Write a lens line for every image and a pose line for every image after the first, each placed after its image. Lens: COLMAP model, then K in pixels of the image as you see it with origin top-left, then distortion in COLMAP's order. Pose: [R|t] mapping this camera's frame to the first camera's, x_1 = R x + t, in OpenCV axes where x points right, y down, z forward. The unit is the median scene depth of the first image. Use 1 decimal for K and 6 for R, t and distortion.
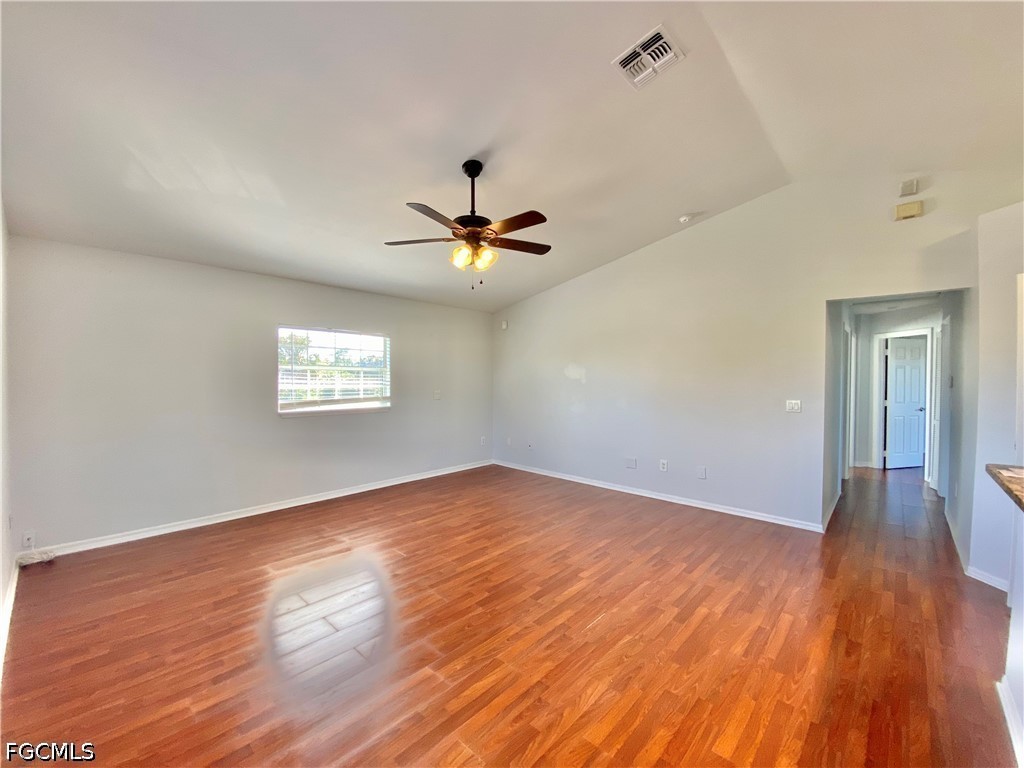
lens RADIAL K [[420.1, 0, 510.7], [0, 420.1, 383.1], [0, 0, 1]] dist [0.006203, -0.009754]
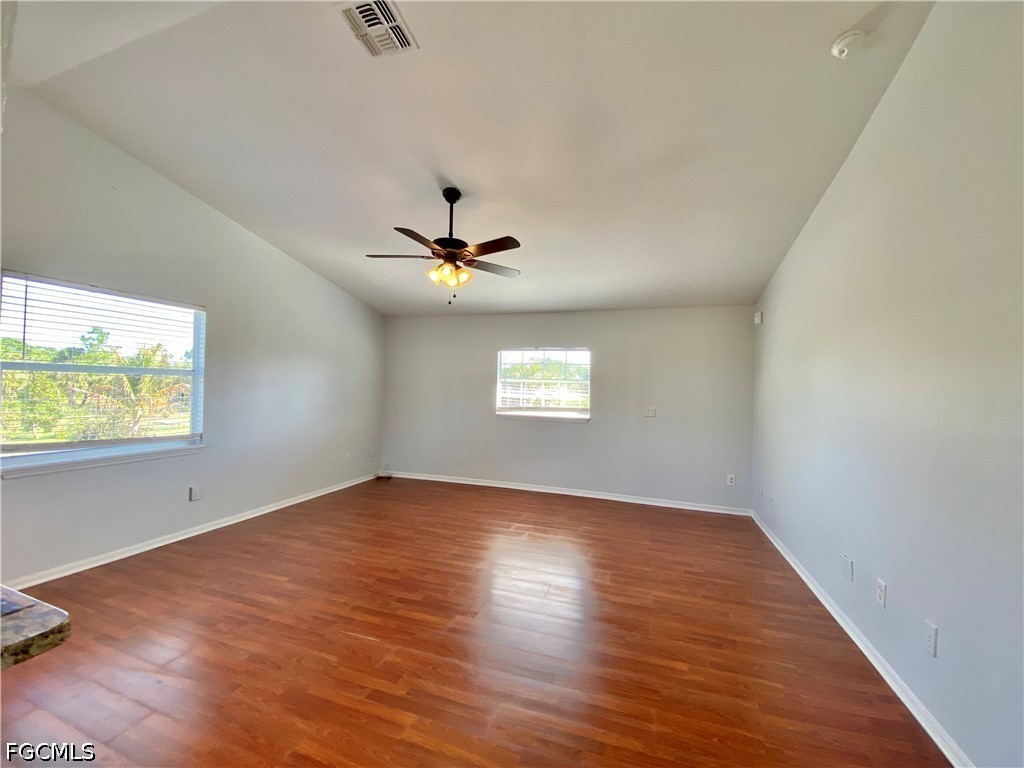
lens RADIAL K [[420.1, 0, 509.7], [0, 420.1, 382.1], [0, 0, 1]] dist [0.006203, -0.009754]
pose [[0.415110, -0.000386, -0.909771, 0.656107], [-0.044250, 0.998808, -0.020614, -0.003996], [0.908694, 0.048815, 0.414598, 0.476292]]
